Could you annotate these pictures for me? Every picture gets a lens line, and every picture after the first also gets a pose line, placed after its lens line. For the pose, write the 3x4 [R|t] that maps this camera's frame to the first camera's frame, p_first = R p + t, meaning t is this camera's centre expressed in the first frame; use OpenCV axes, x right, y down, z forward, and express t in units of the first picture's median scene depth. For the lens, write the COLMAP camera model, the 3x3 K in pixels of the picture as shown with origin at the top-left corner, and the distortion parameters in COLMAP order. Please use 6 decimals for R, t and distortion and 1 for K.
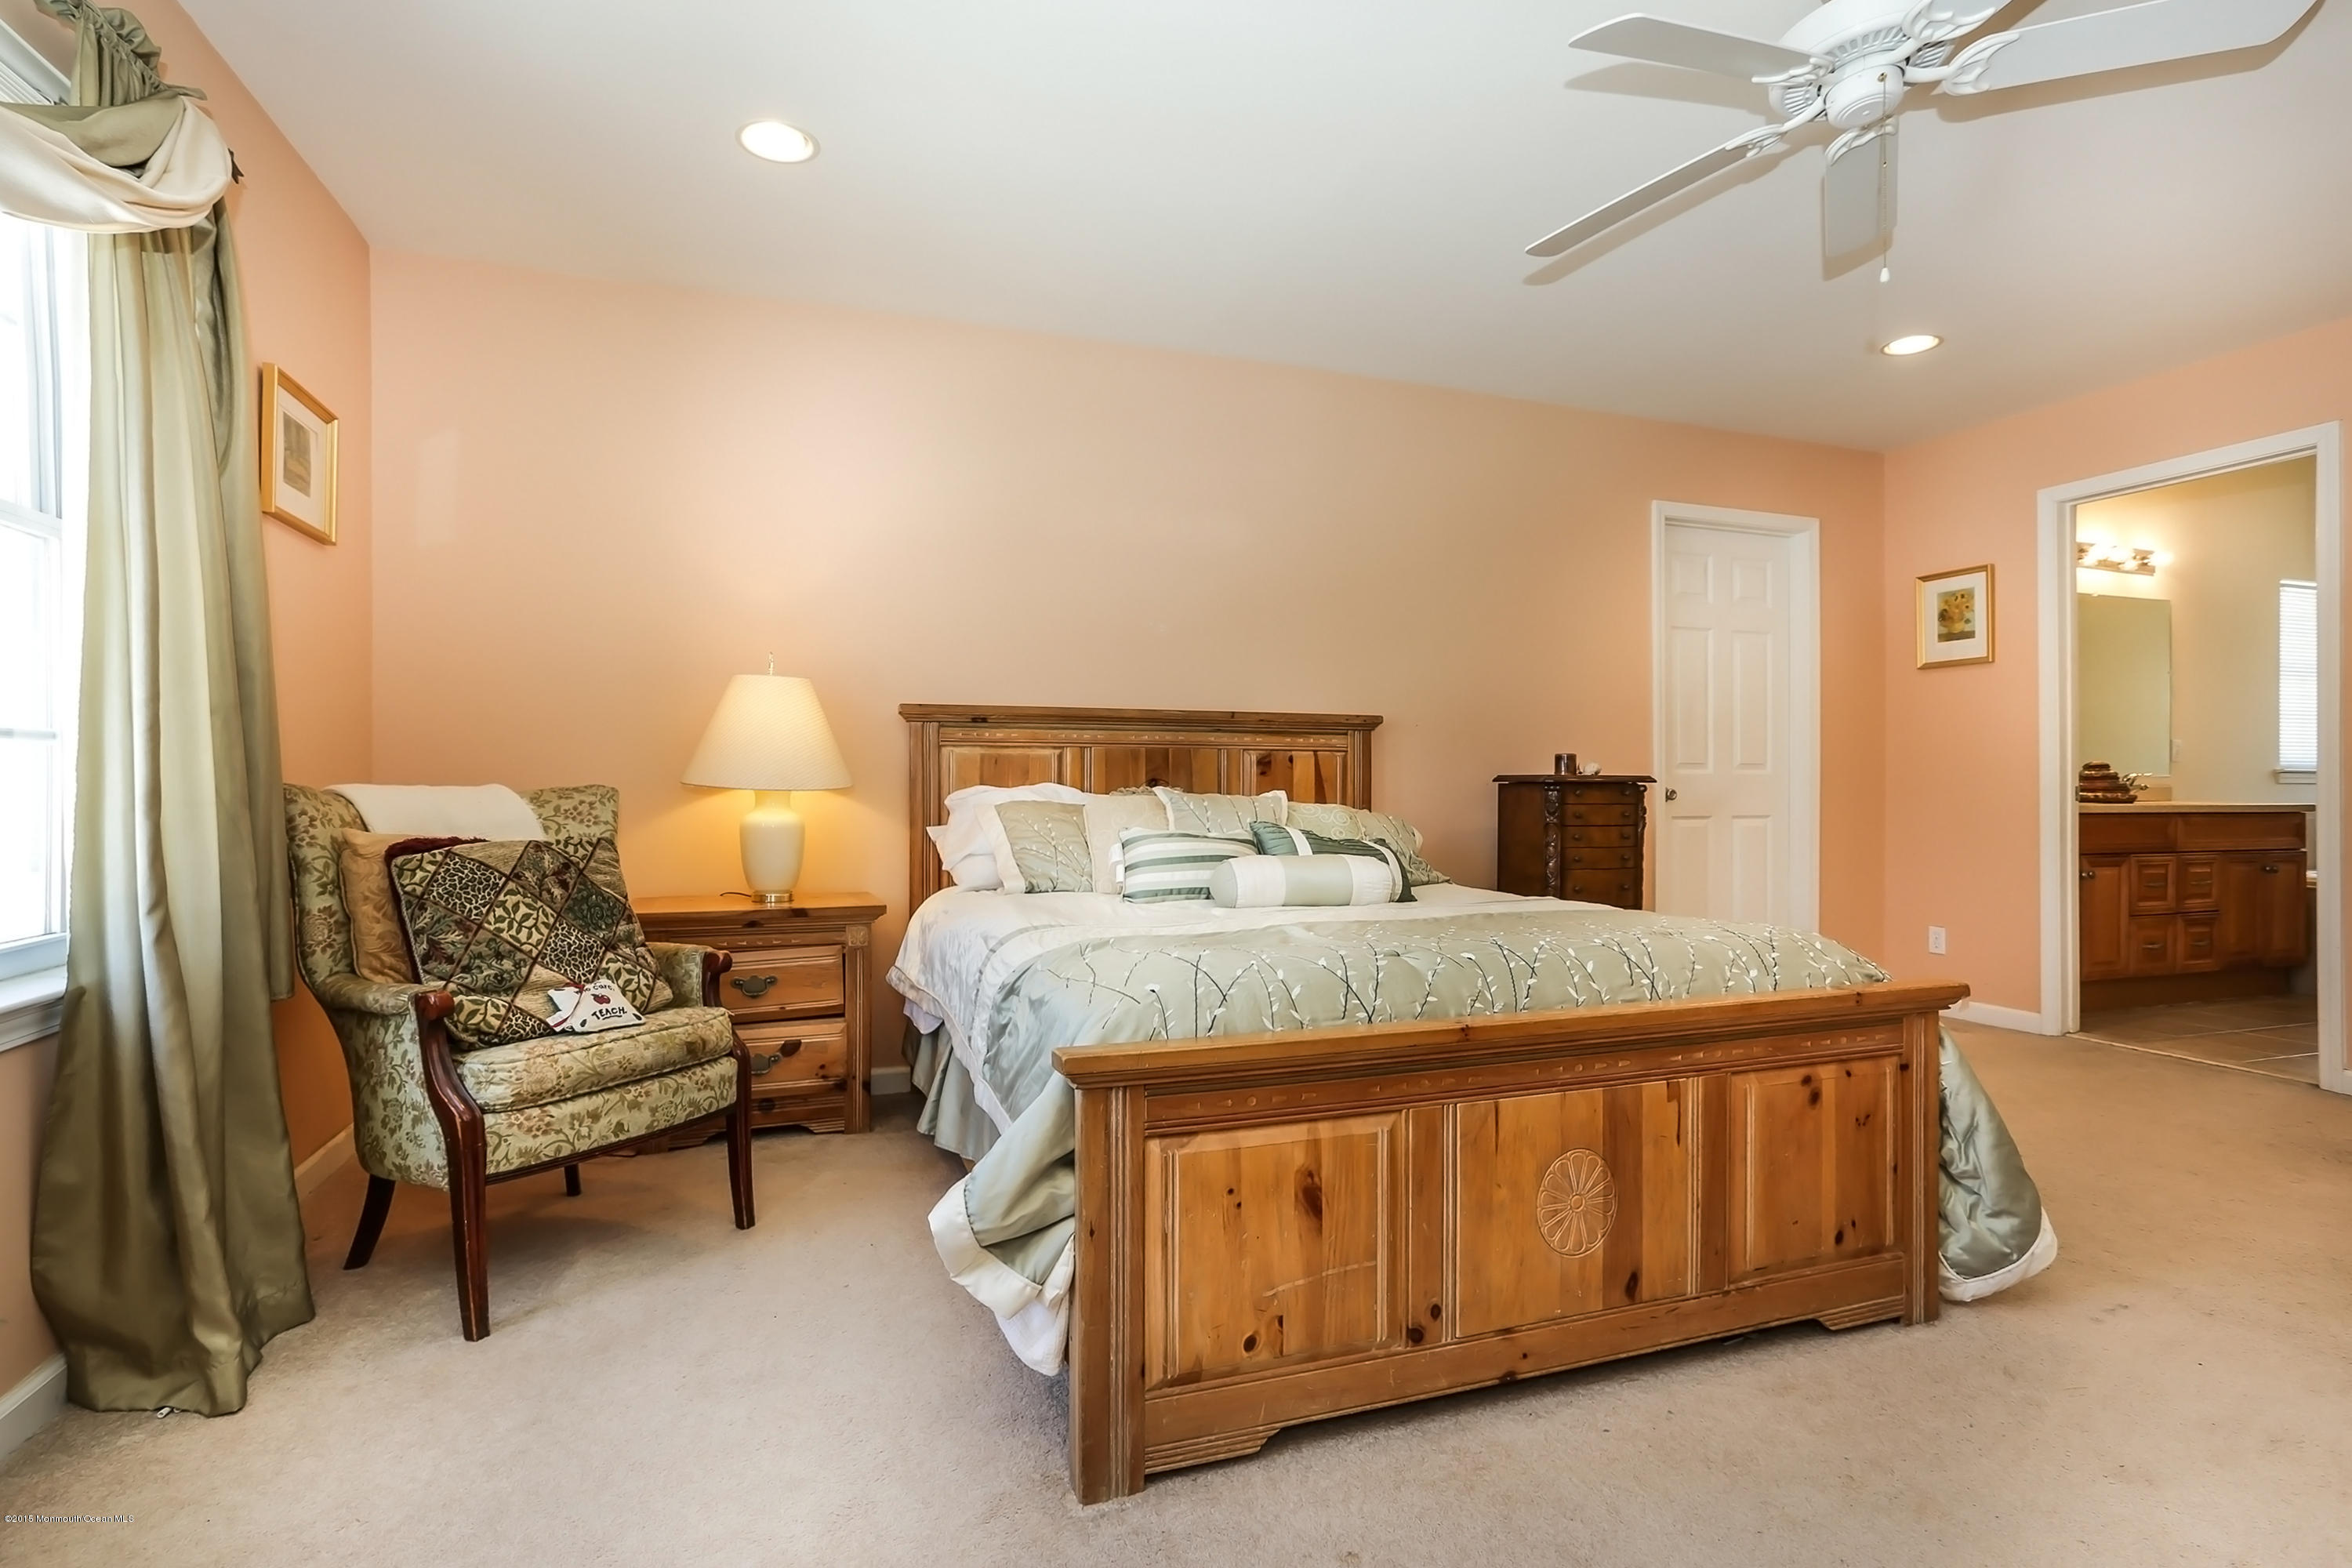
lens RADIAL K [[1143.0, 0, 1173.9], [0, 1143.0, 794.2], [0, 0, 1]] dist [-0.061109, 0.042629]
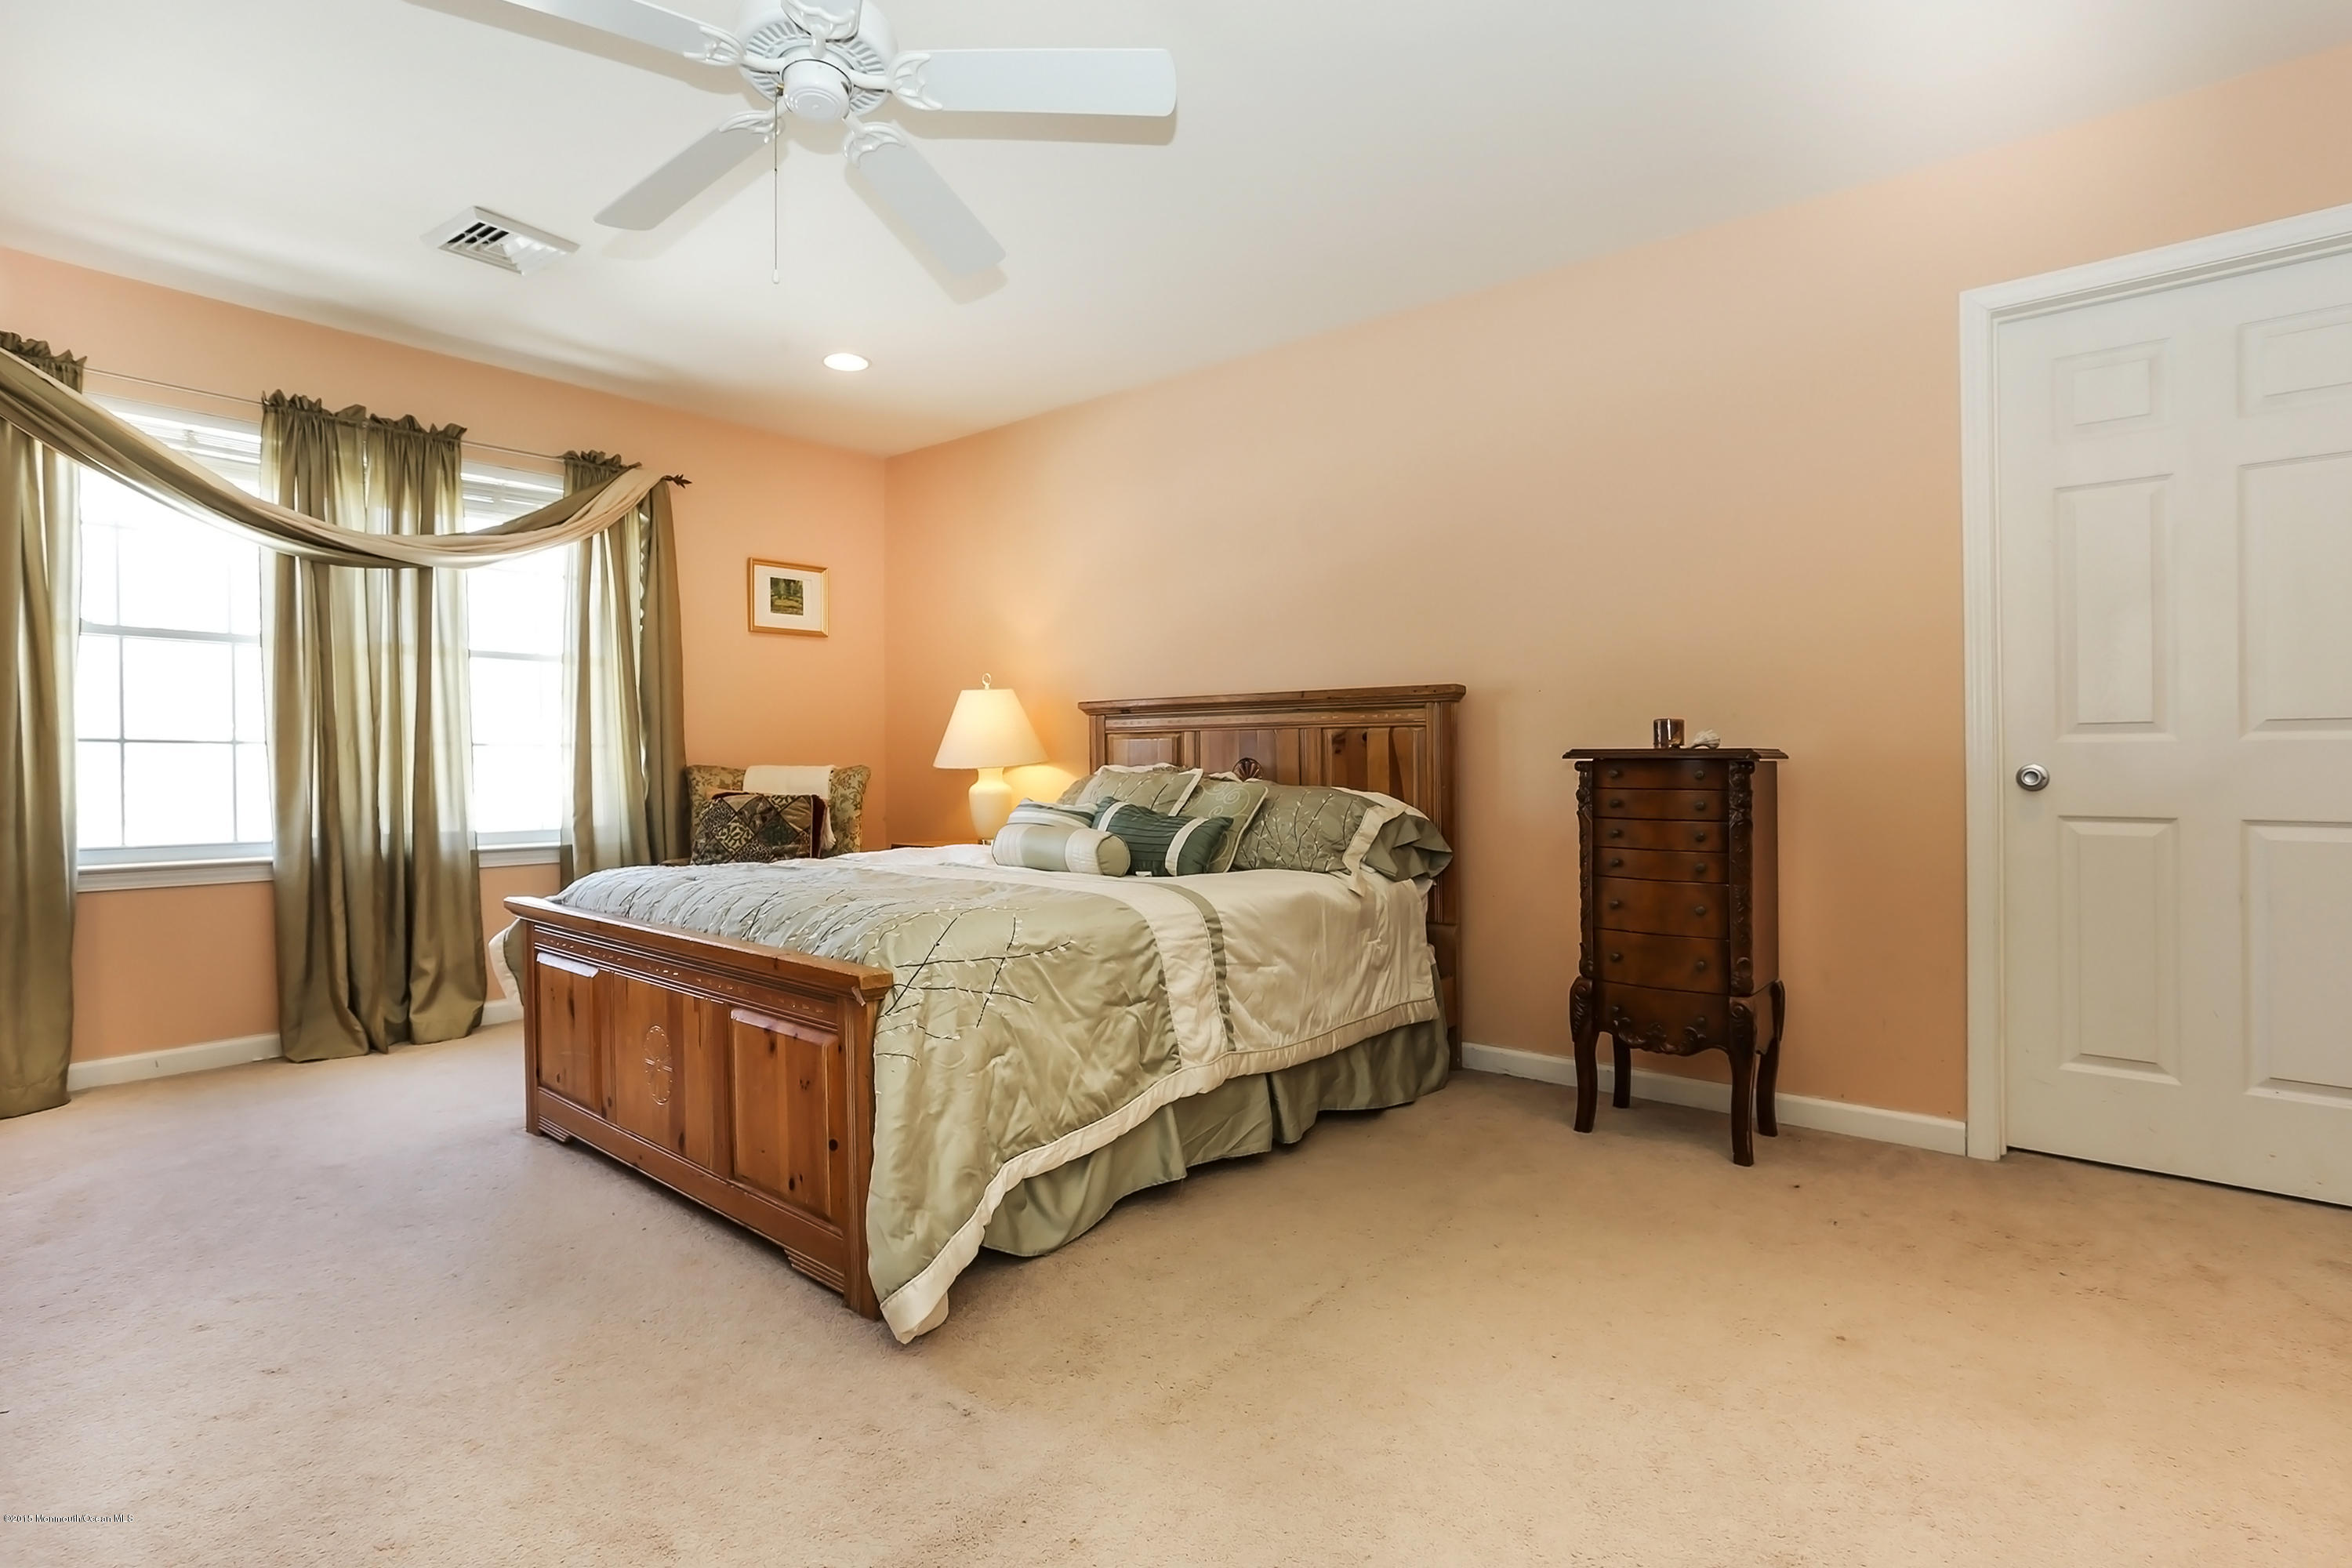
lens RADIAL K [[1143.0, 0, 1173.9], [0, 1143.0, 794.2], [0, 0, 1]] dist [-0.061109, 0.042629]
pose [[0.513349, 0.020158, -0.857943, 1.066611], [-0.004900, 0.999777, 0.020558, -0.001596], [0.858166, -0.006350, 0.513333, 0.475930]]
